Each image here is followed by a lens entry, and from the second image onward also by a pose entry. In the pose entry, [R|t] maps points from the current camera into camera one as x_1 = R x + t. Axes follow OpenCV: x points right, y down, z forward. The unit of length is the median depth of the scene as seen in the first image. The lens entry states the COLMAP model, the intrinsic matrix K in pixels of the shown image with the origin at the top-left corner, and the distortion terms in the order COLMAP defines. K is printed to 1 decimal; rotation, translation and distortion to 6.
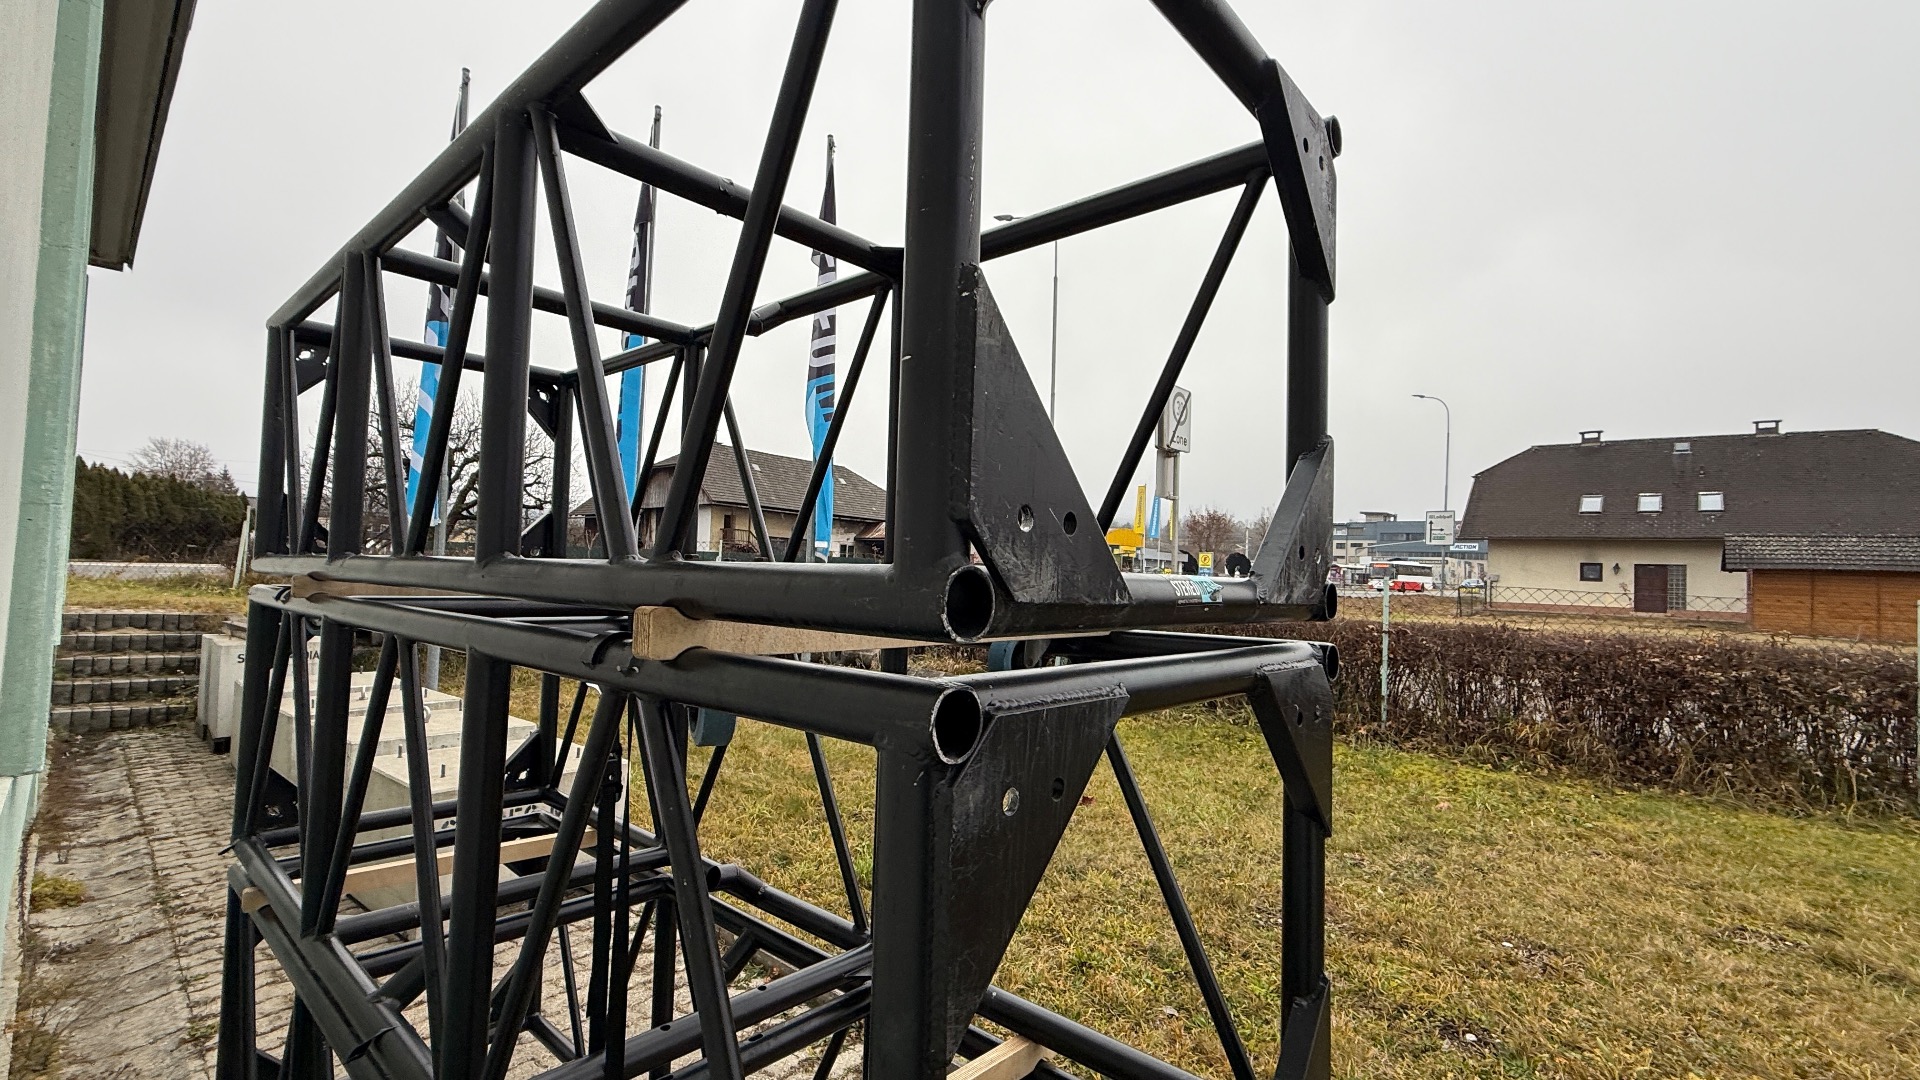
lens RADIAL K [[828.4, 0, 958.0], [0, 828.4, 547.3], [0, 0, 1]] dist [-0.001552, -0.000148]
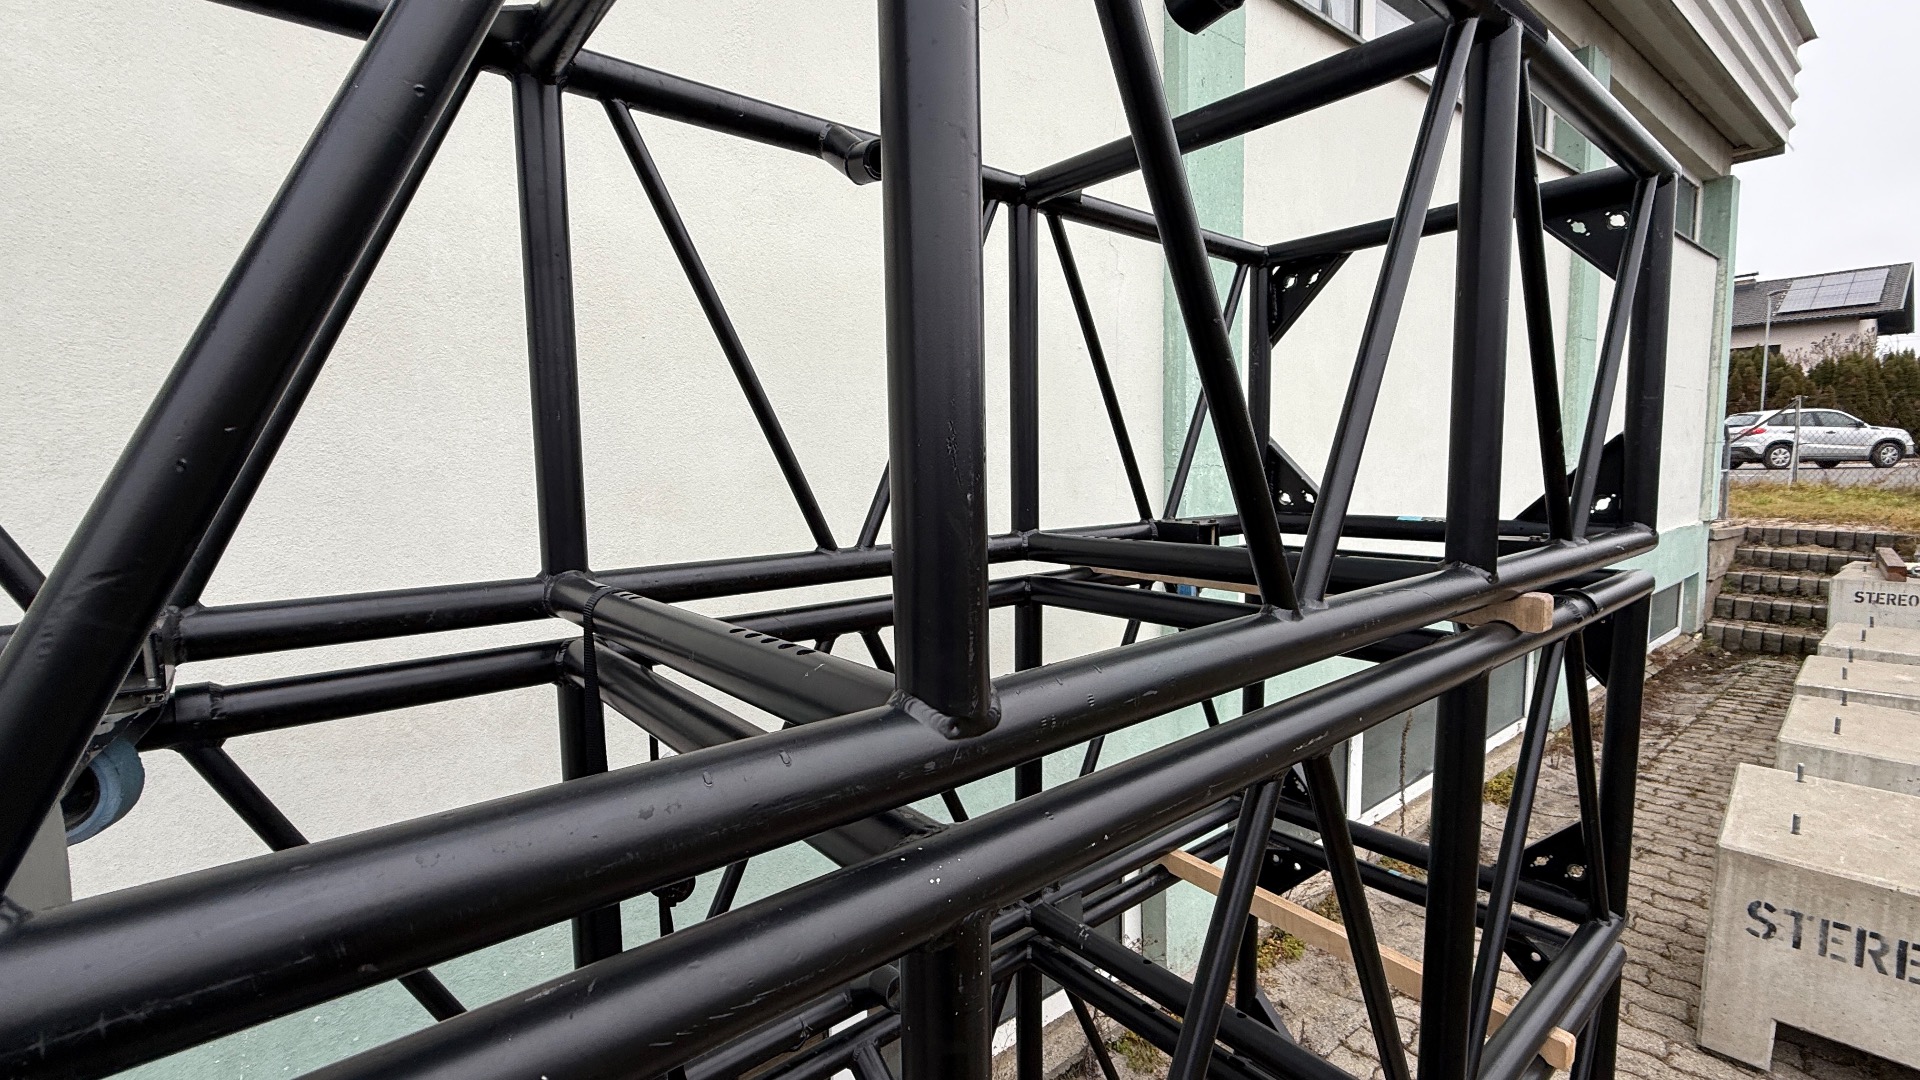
lens RADIAL K [[828.4, 0, 958.0], [0, 828.4, 547.3], [0, 0, 1]] dist [-0.001552, -0.000148]
pose [[-0.153136, 0.073620, -0.985459, 0.045252], [0.048542, 0.996578, 0.066908, -0.008333], [0.987012, -0.037590, -0.156186, 0.228064]]
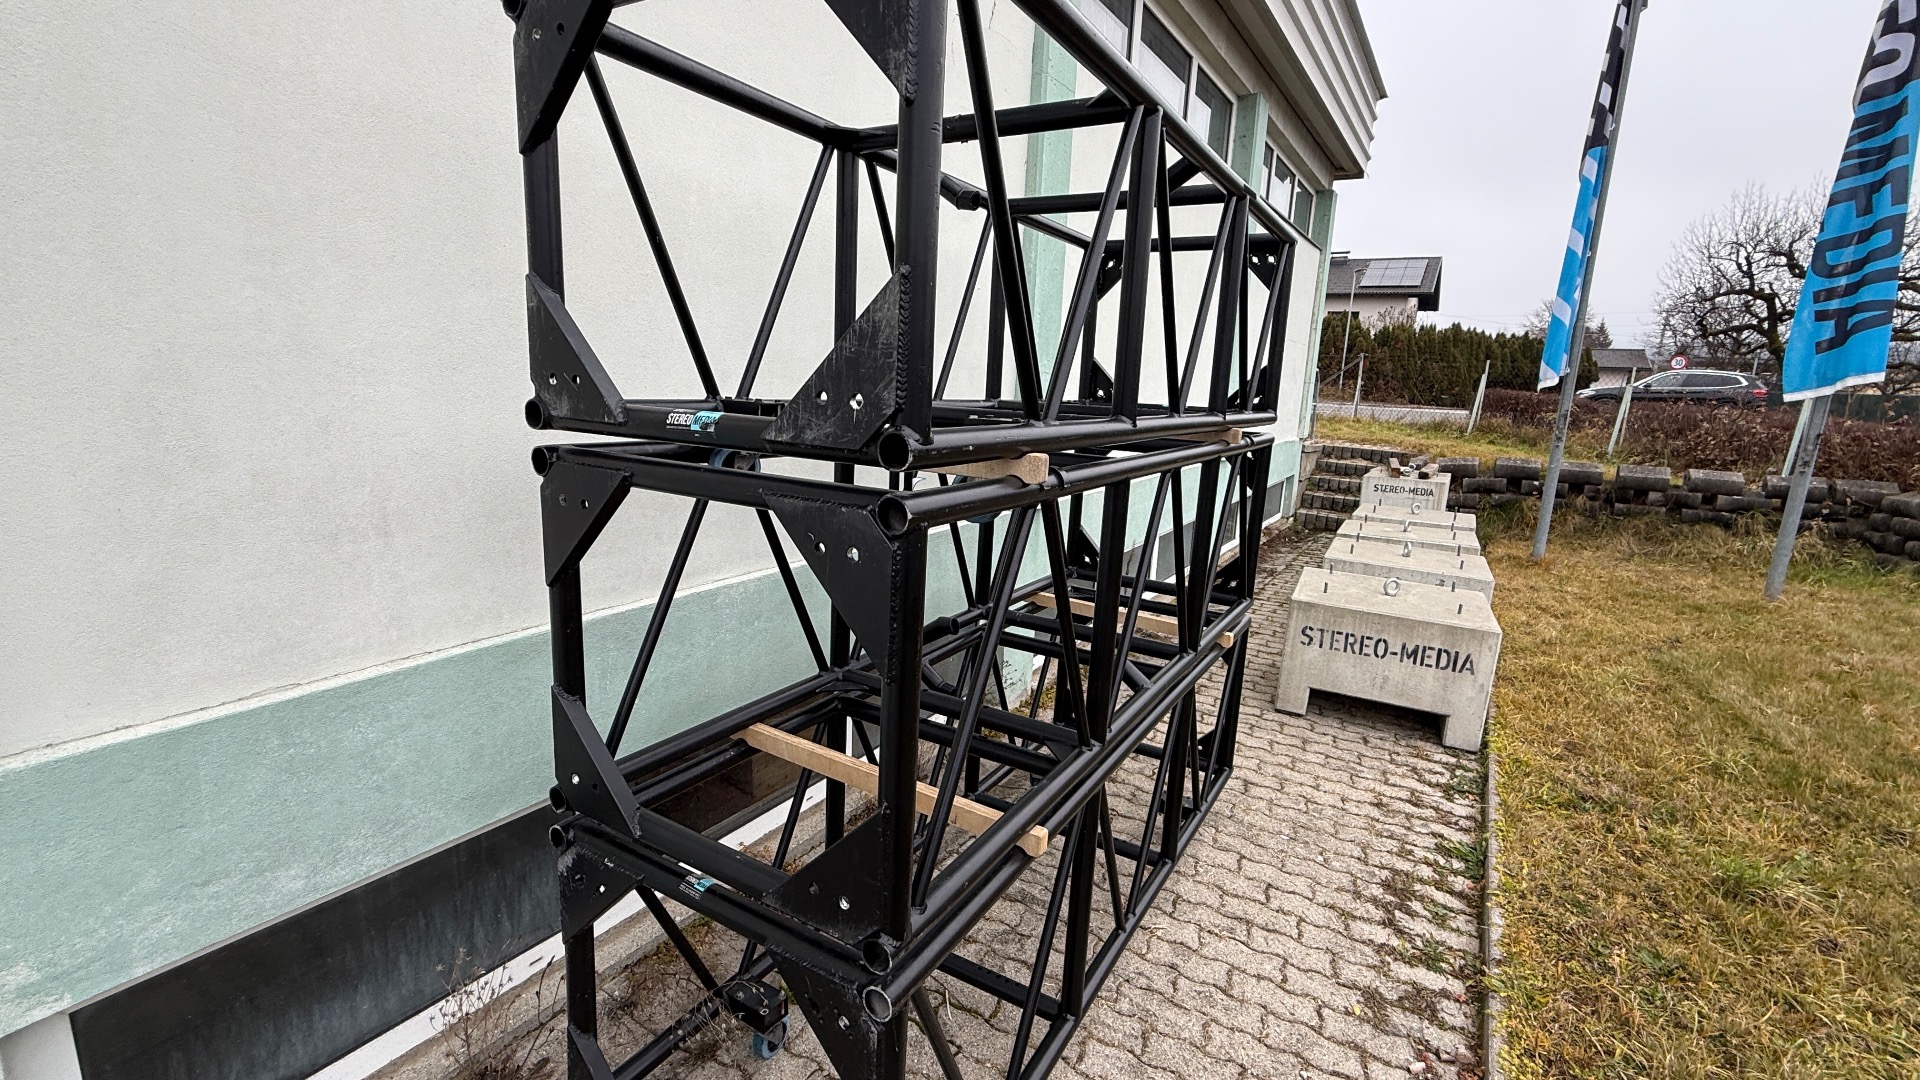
lens RADIAL K [[828.4, 0, 958.0], [0, 828.4, 547.3], [0, 0, 1]] dist [-0.001552, -0.000148]
pose [[0.185004, 0.177778, -0.966524, 0.205853], [-0.004520, 0.983645, 0.180062, 0.000577], [0.982727, -0.028943, 0.182782, 0.128476]]
